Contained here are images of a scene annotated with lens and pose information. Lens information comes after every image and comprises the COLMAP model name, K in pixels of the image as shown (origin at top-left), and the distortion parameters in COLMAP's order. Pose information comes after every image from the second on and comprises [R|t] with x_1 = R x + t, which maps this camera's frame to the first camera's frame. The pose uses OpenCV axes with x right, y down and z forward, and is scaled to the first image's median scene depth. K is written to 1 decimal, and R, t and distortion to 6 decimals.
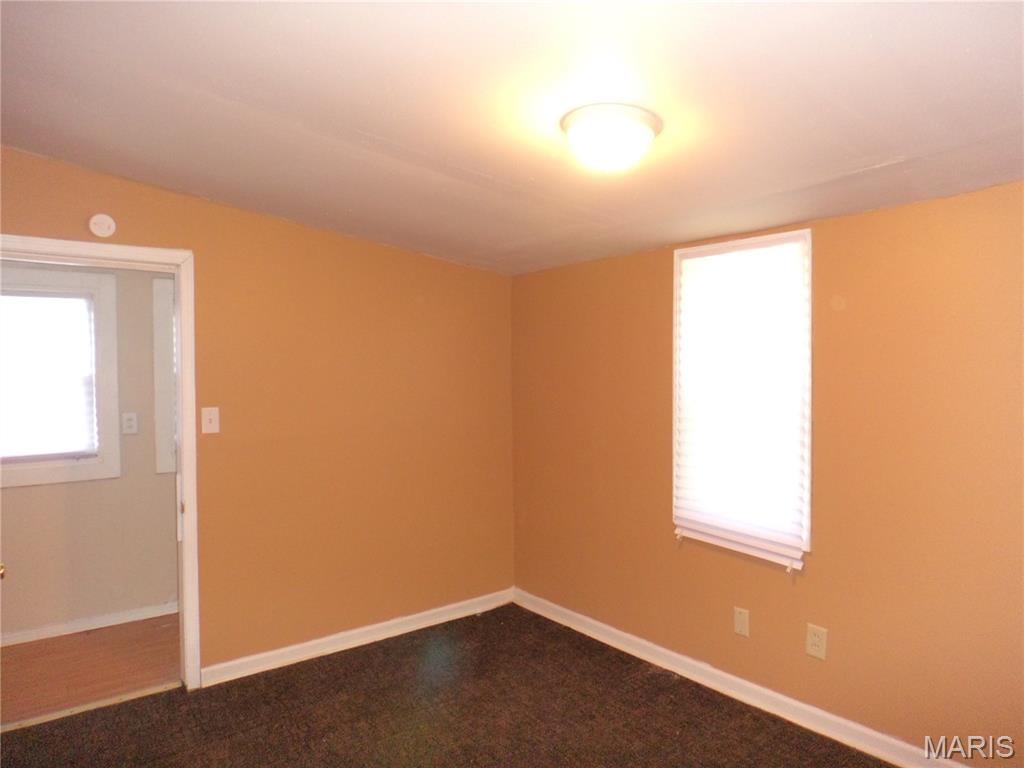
lens RADIAL K [[683.8, 0, 512.0], [0, 683.8, 384.0], [0, 0, 1]] dist [-0.036574, 0.000340]
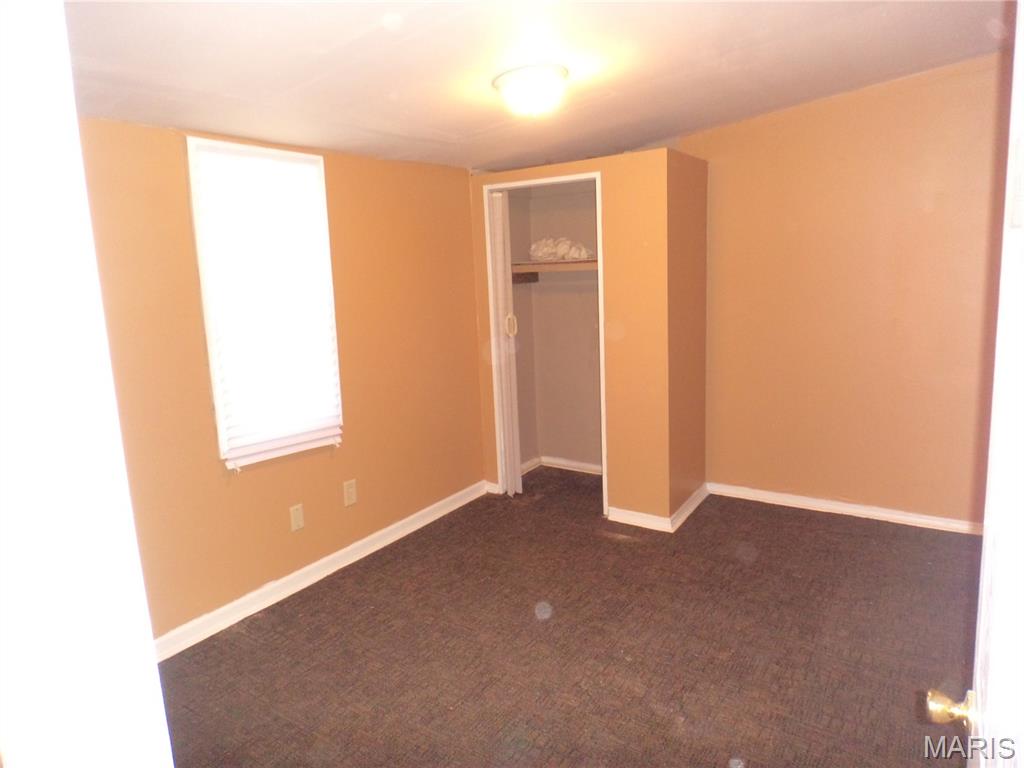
lens RADIAL K [[683.8, 0, 512.0], [0, 683.8, 384.0], [0, 0, 1]] dist [-0.036574, 0.000340]
pose [[-0.320333, -0.140353, 0.936850, -0.946669], [0.069858, 0.982771, 0.171119, -0.020944], [-0.944726, 0.120261, -0.305009, 1.241289]]
